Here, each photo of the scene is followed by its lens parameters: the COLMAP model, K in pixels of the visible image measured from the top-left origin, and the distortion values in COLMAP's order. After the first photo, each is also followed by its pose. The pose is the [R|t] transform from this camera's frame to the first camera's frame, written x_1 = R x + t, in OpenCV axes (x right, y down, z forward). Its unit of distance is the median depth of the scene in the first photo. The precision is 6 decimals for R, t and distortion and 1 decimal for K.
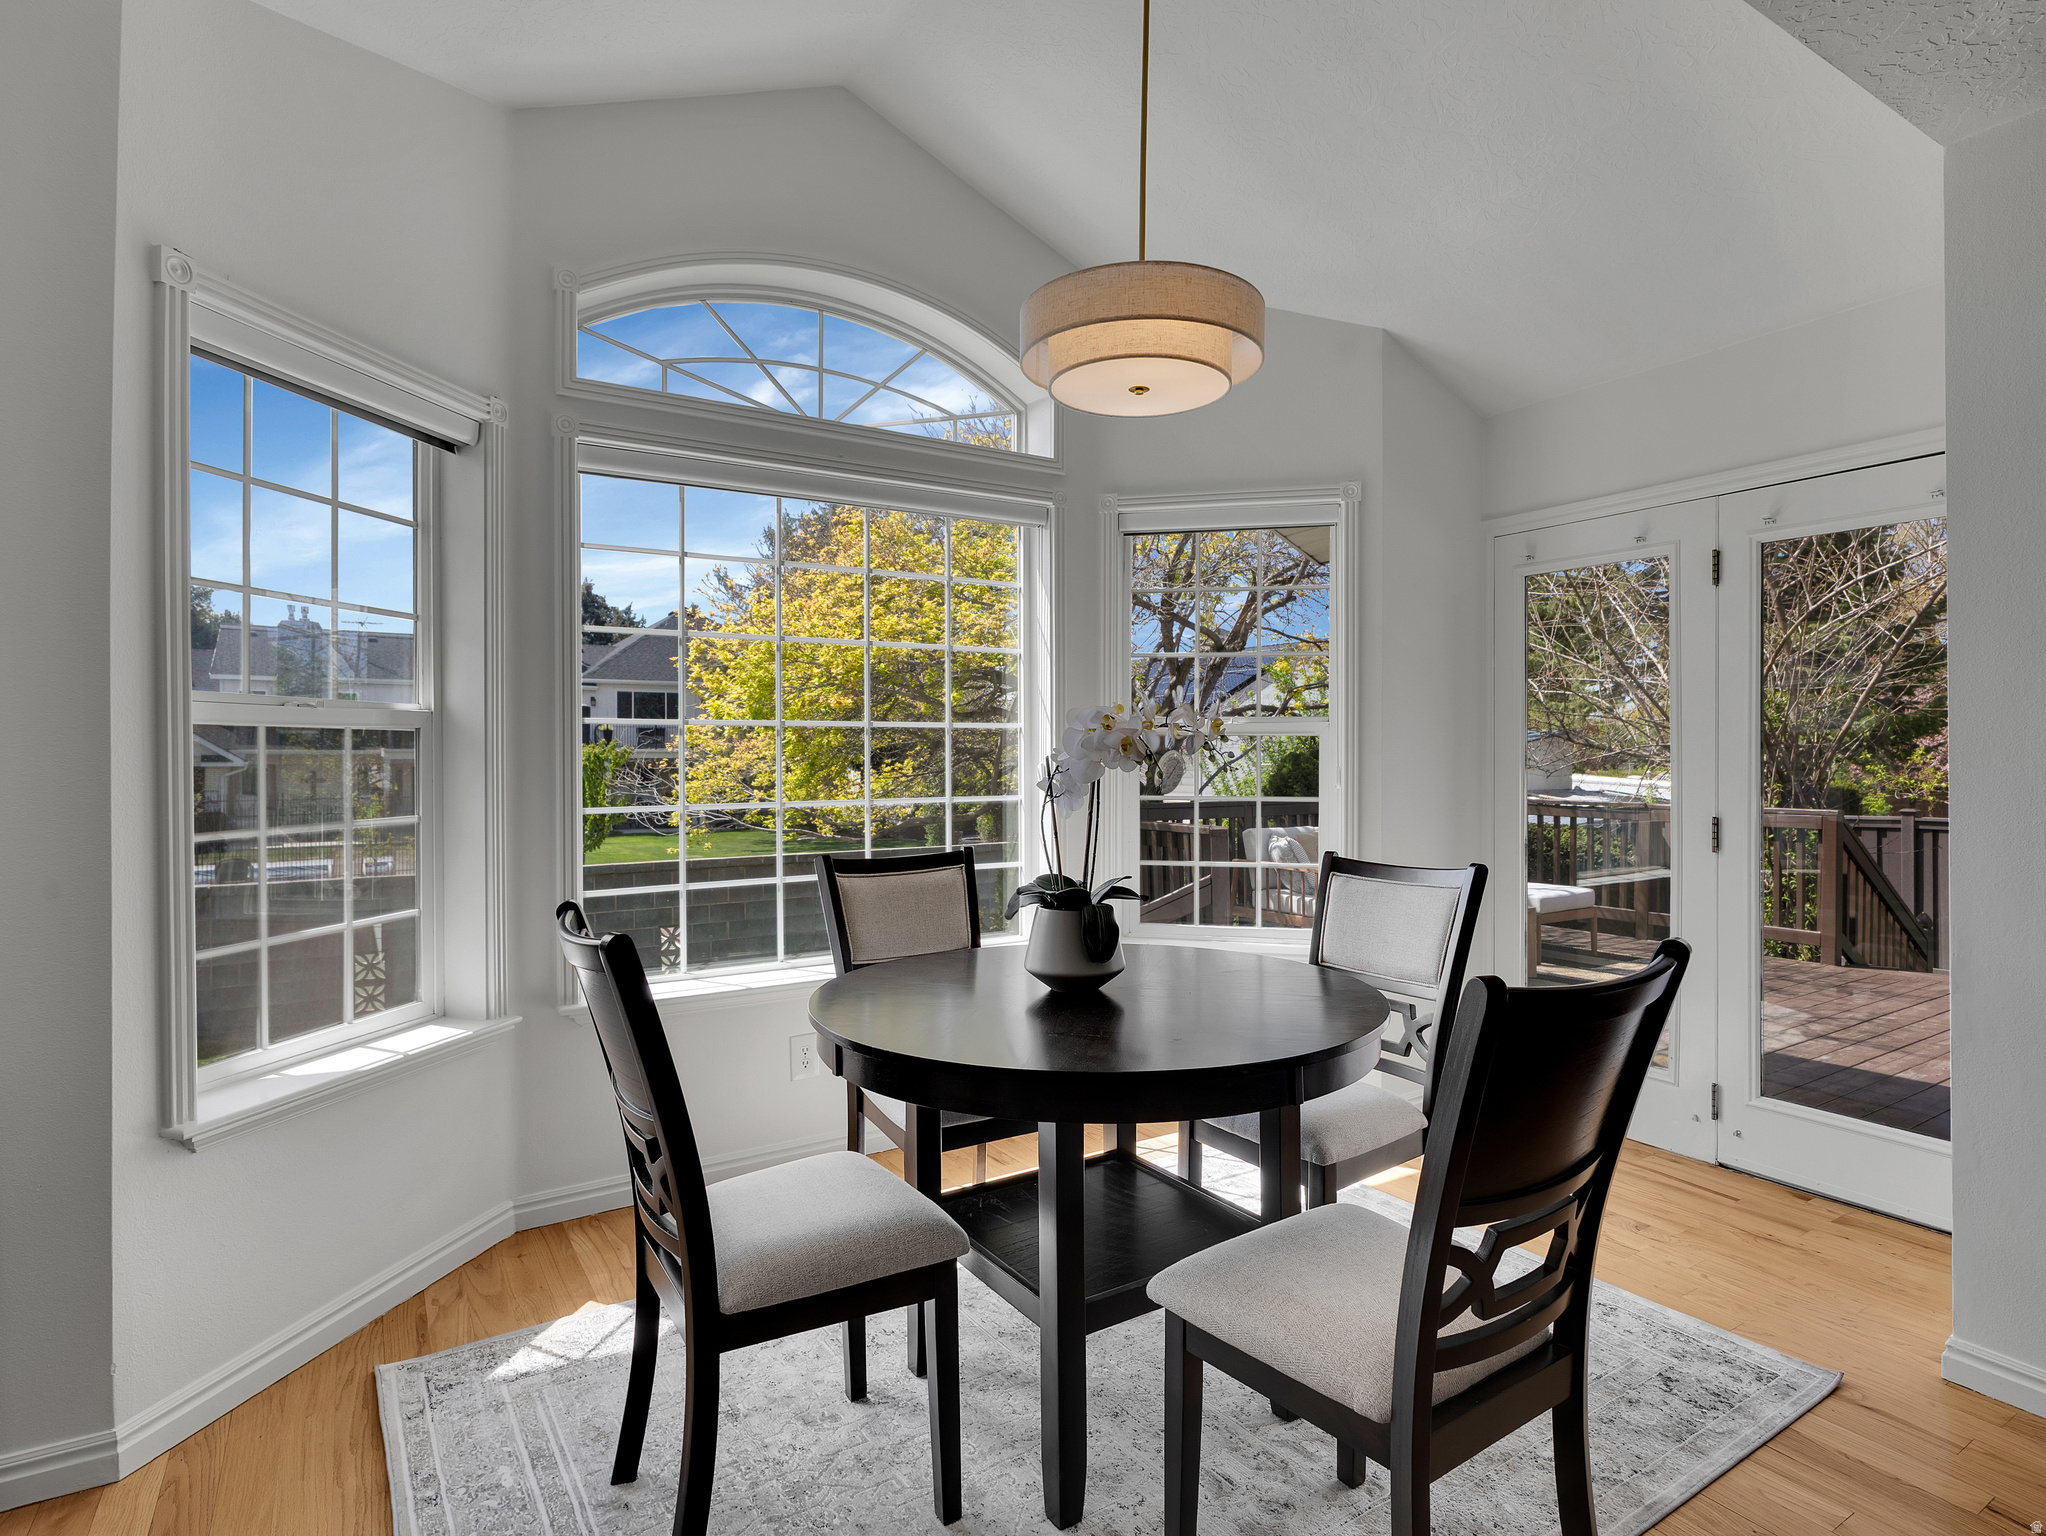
lens RADIAL K [[1075.8, 0, 1028.3], [0, 1075.8, 754.3], [0, 0, 1]] dist [-0.002983, -0.000011]
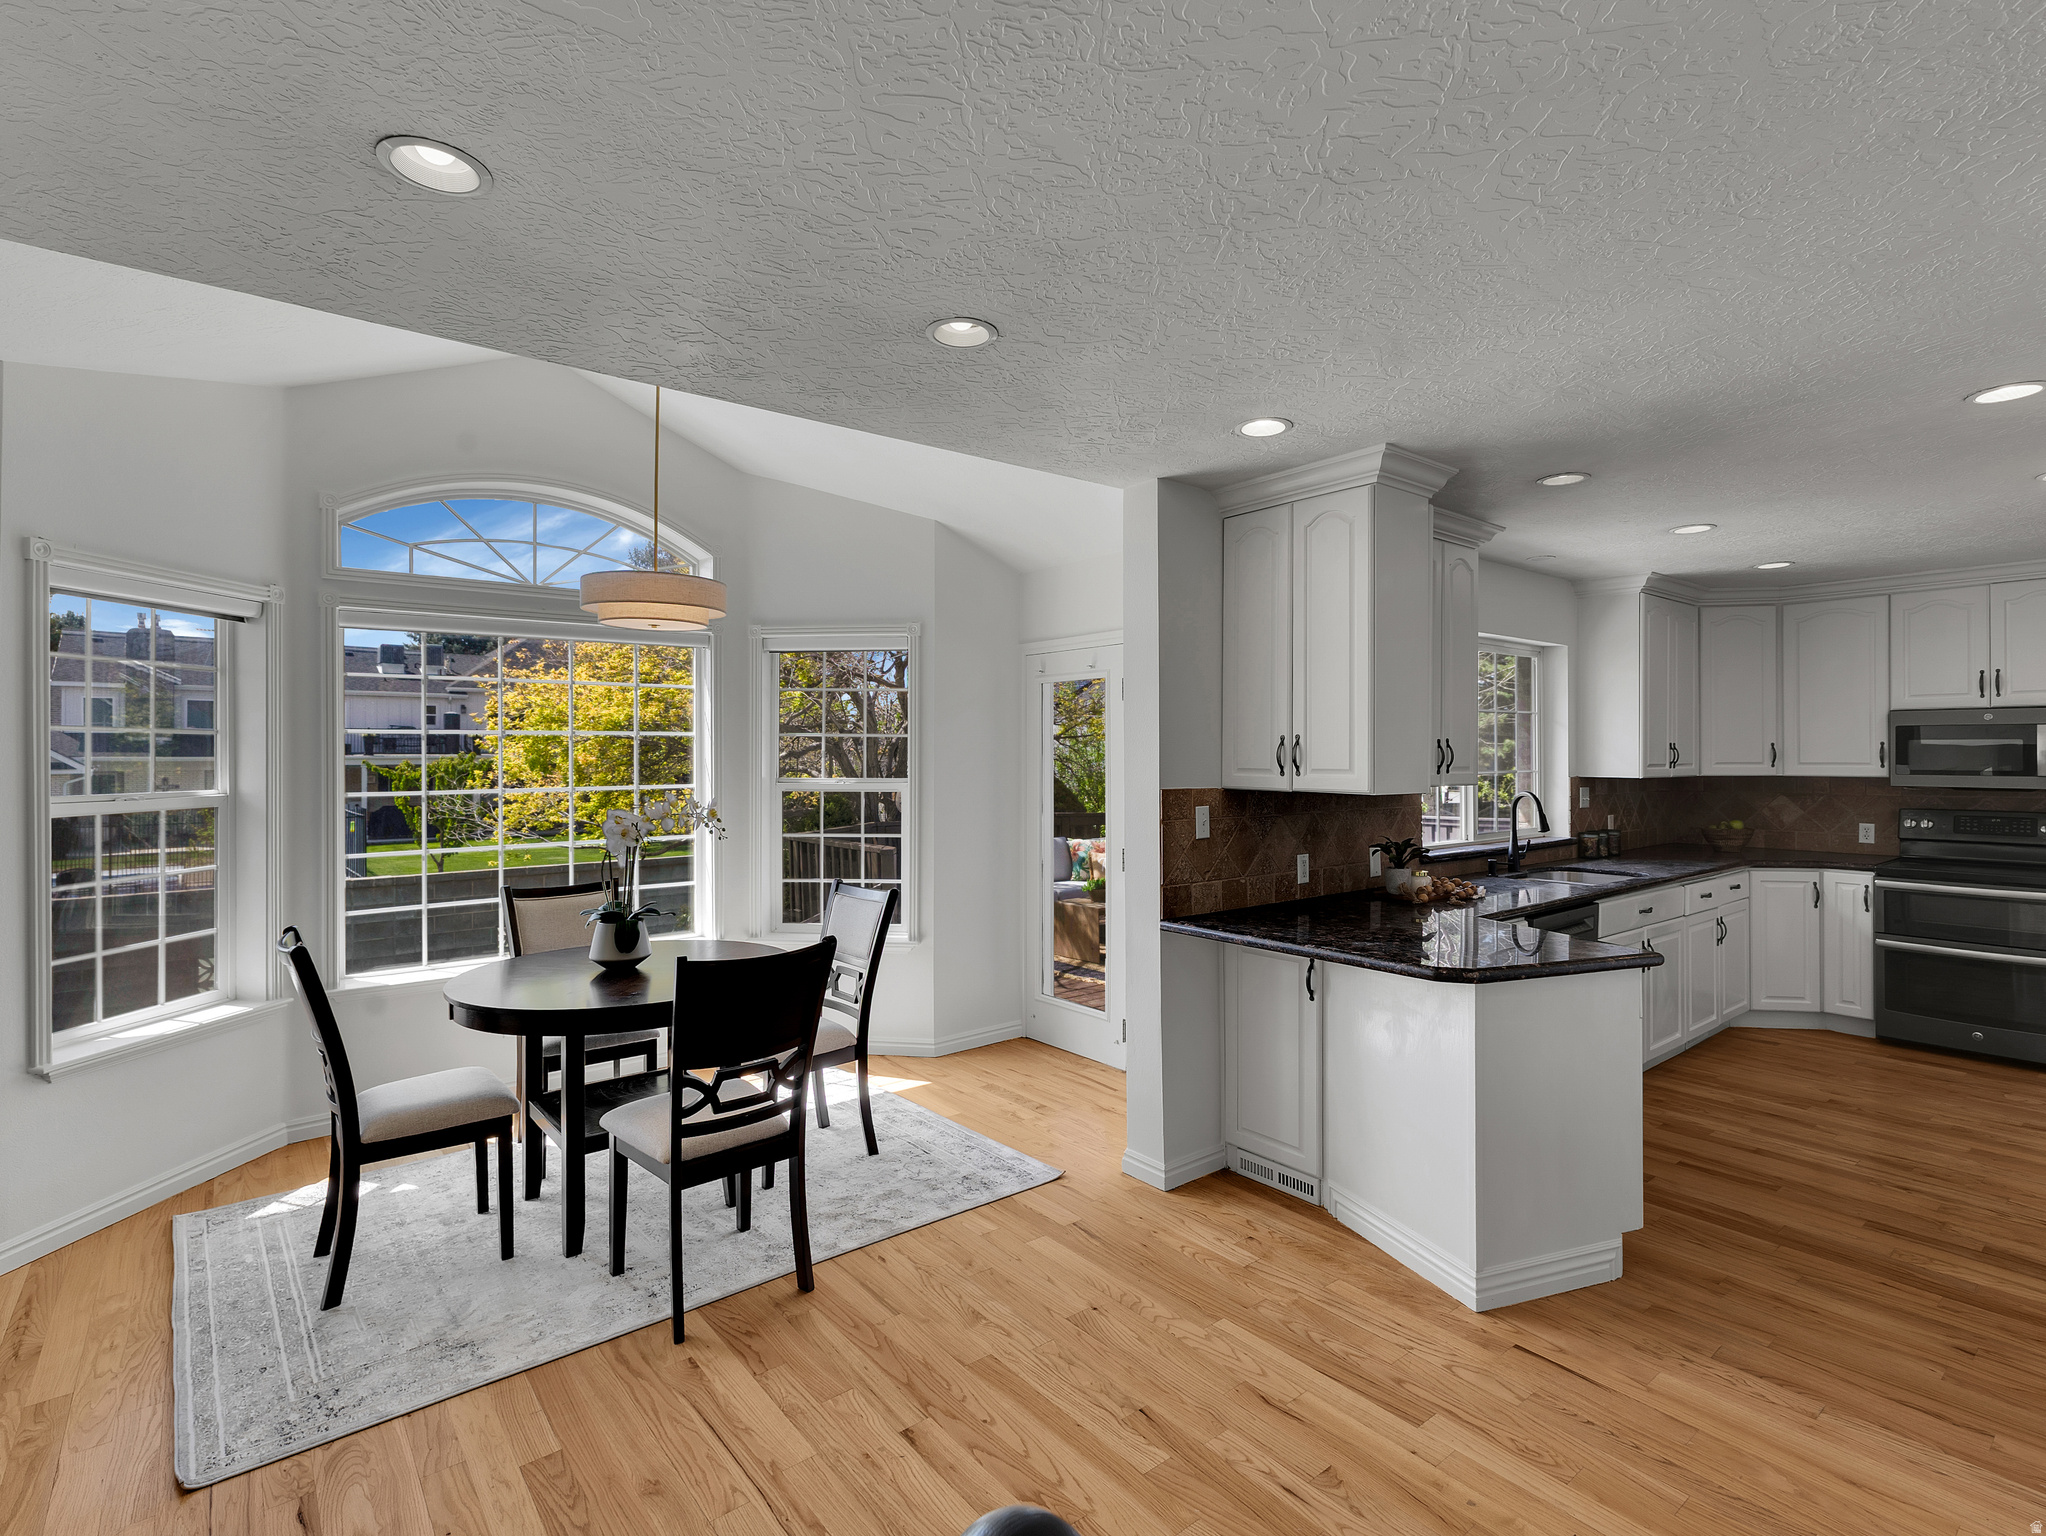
lens RADIAL K [[1003.7, 0, 1018.6], [0, 1003.7, 747.1], [0, 0, 1]] dist [0.014216, -0.001268]
pose [[0.993884, -0.001247, 0.110425, 0.458475], [0.001843, 0.999984, -0.005295, -0.116515], [-0.110416, 0.005466, 0.993870, -0.622211]]
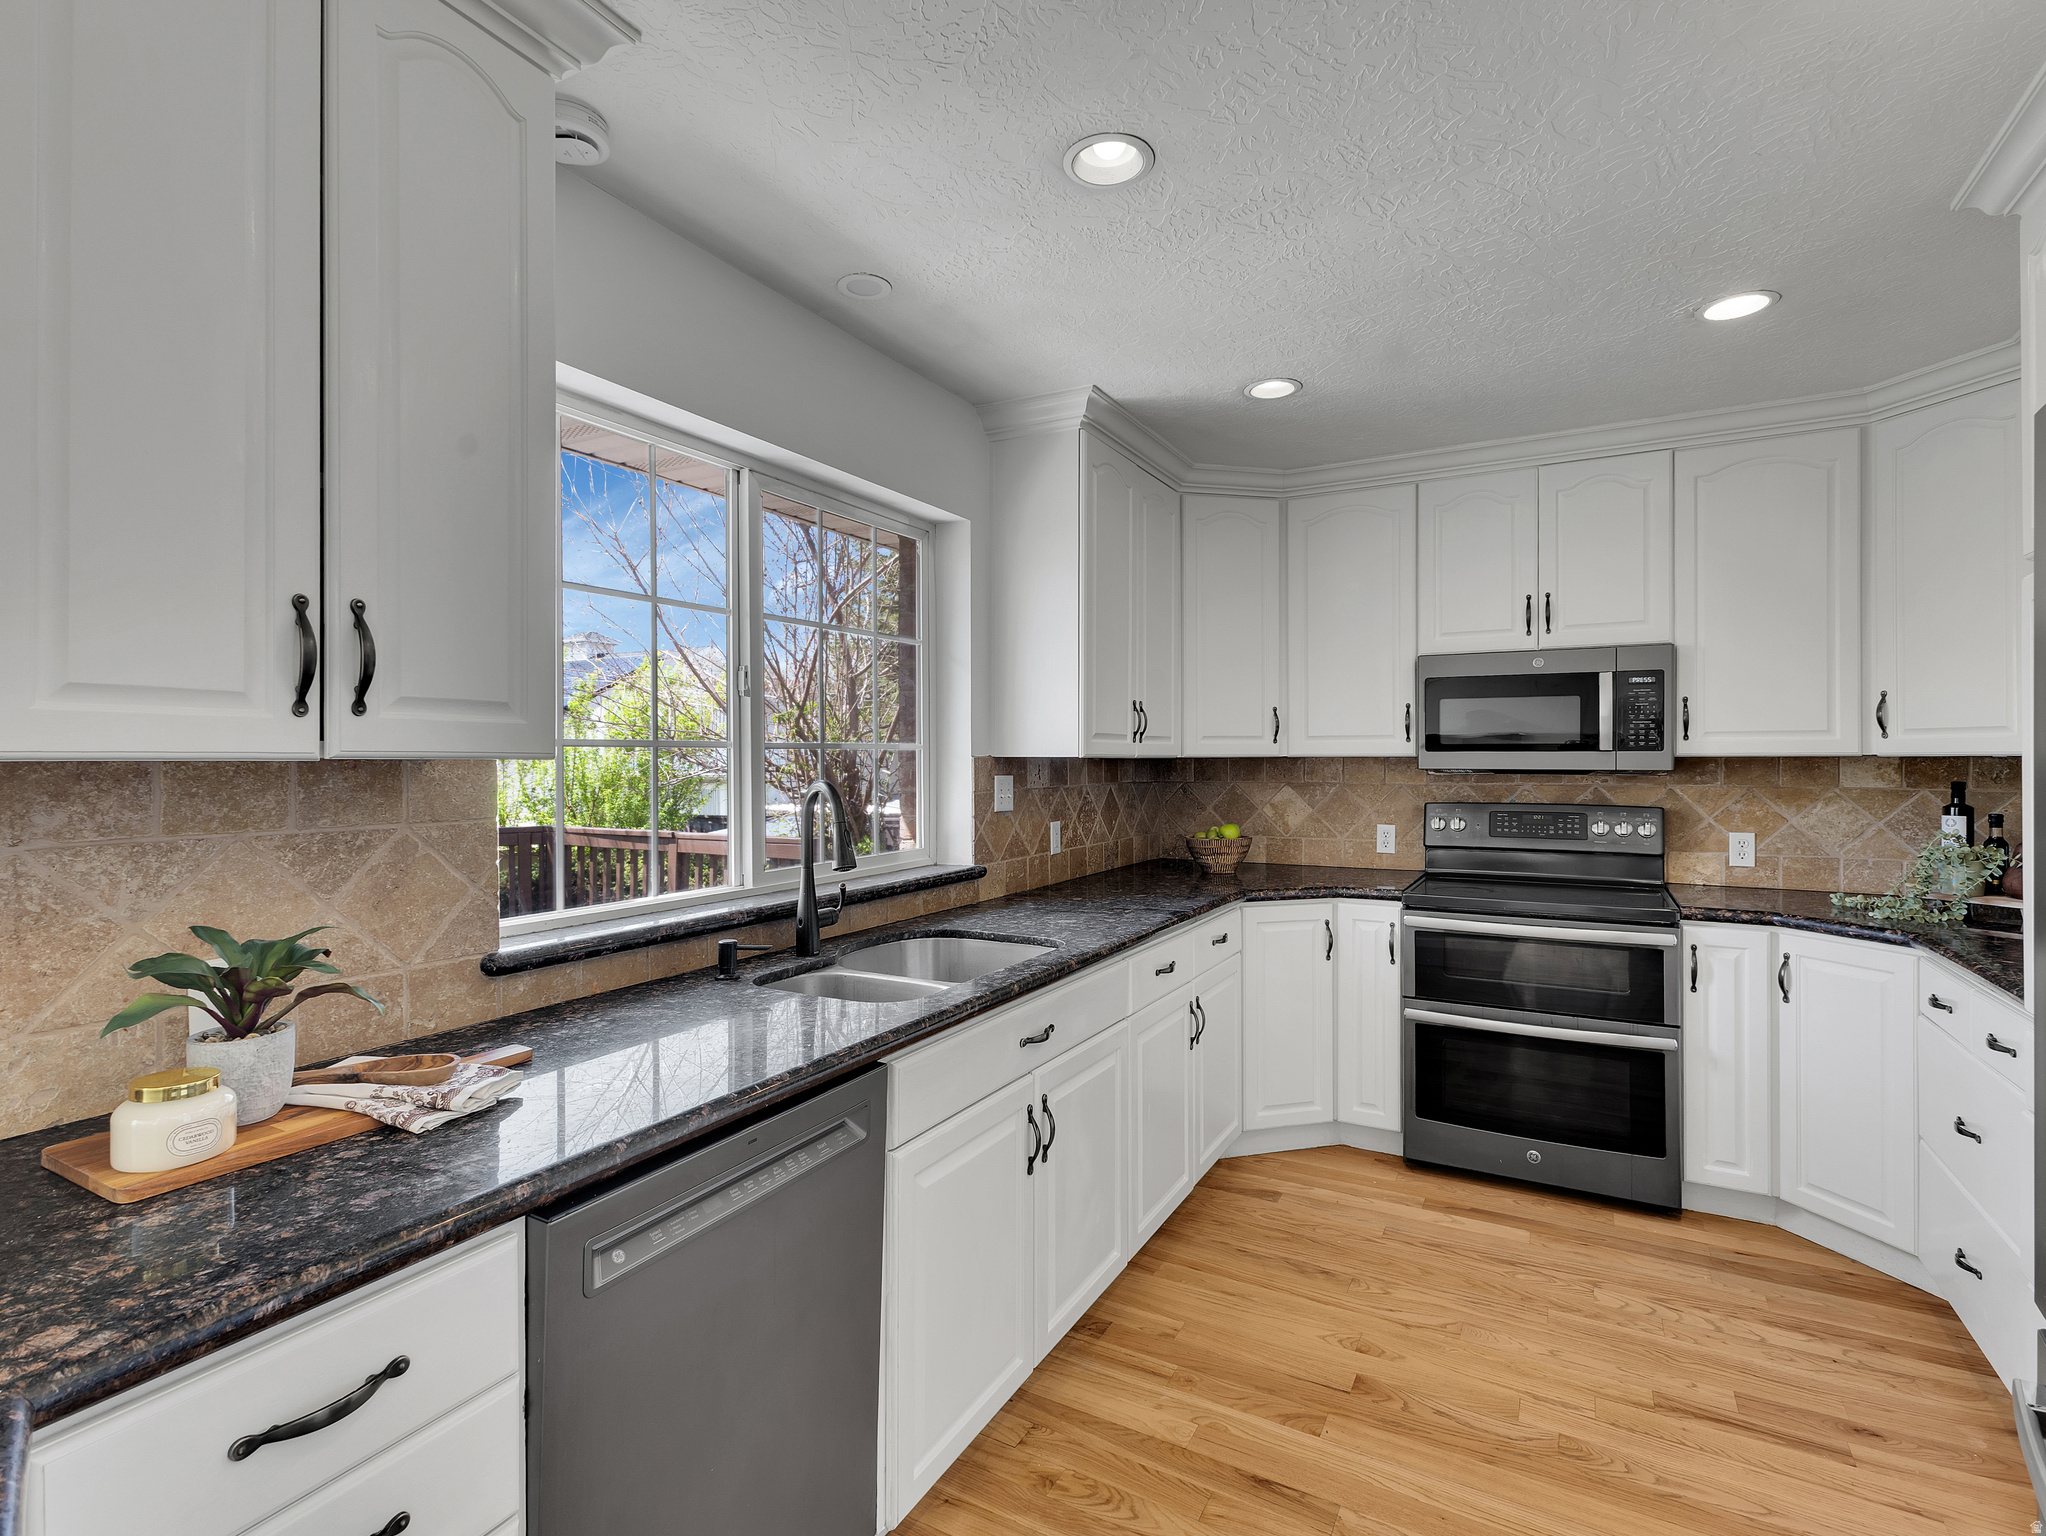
lens RADIAL K [[993.1, 0, 1020.6], [0, 993.1, 758.0], [0, 0, 1]] dist [0.010395, -0.001412]
pose [[0.882415, -0.003485, 0.470458, 1.489136], [0.003293, 0.999994, 0.001231, -0.054427], [-0.470460, 0.000463, 0.882421, 0.452951]]
